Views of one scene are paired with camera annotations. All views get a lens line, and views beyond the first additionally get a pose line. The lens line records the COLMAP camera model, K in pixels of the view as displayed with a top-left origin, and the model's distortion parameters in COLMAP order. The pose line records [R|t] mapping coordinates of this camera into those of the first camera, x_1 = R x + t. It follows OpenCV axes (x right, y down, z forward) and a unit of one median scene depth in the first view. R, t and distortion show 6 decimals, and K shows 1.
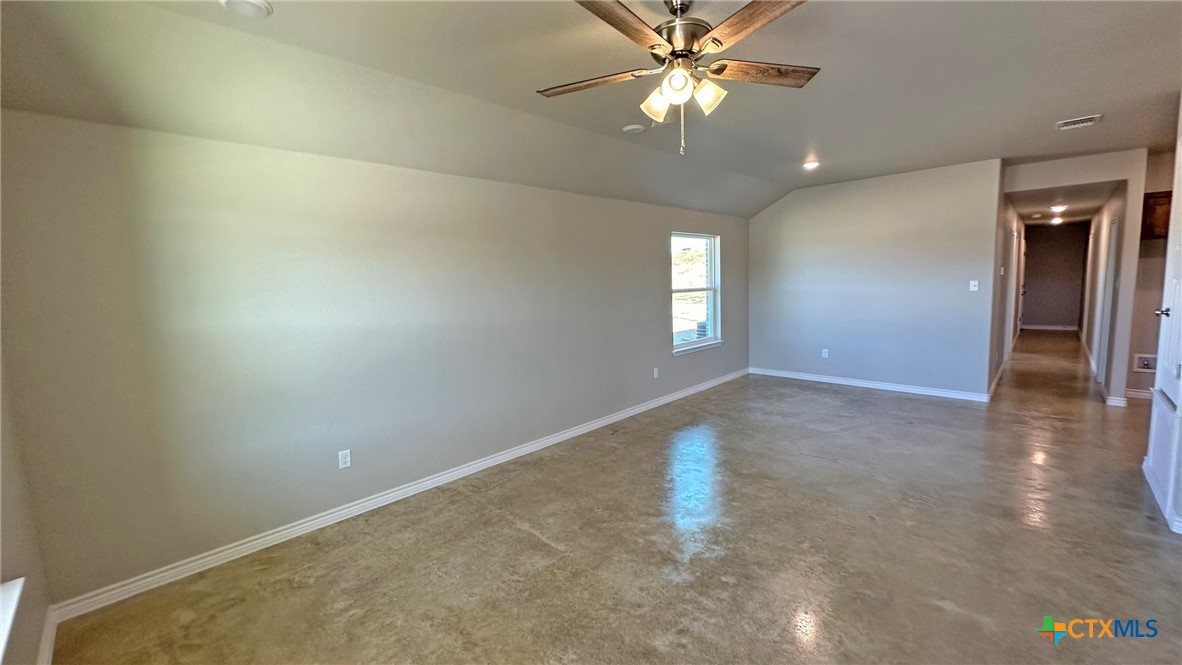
lens RADIAL K [[470.0, 0, 589.4], [0, 470.0, 332.8], [0, 0, 1]] dist [0.003816, 0.000204]
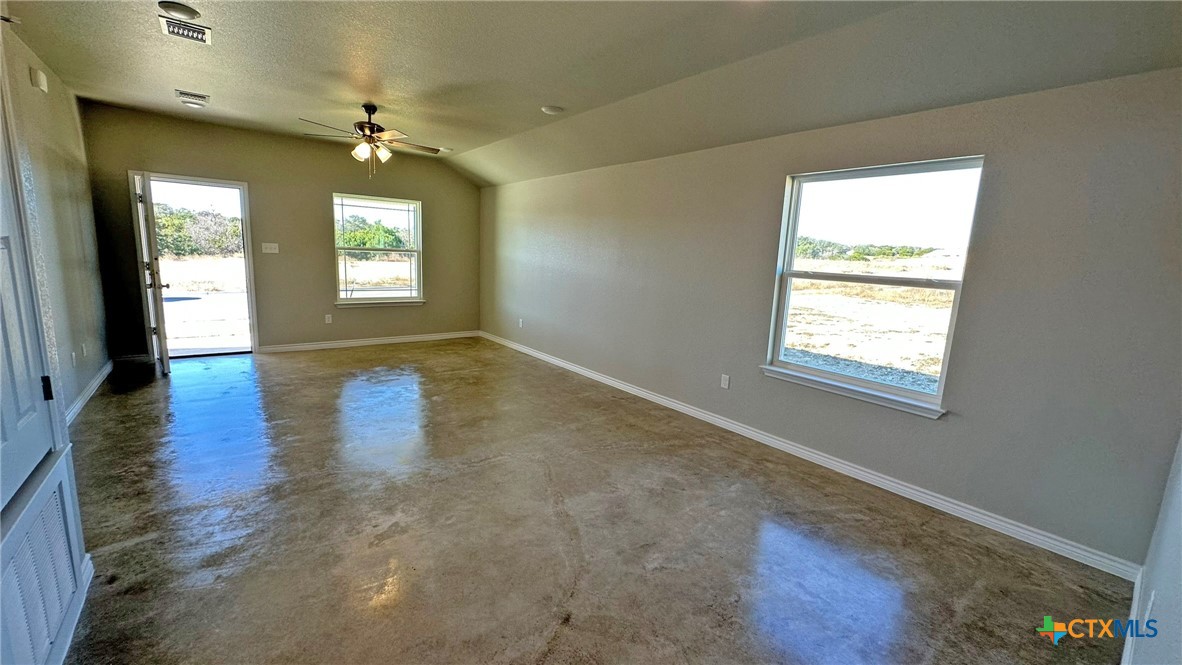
lens RADIAL K [[470.0, 0, 593.8], [0, 470.0, 334.3], [0, 0, 1]] dist [0.003816, 0.000204]
pose [[-0.128426, 0.198846, -0.971580, 0.956063], [-0.150959, 0.964356, 0.217322, -0.124807], [0.980162, 0.174578, -0.093830, 0.956039]]
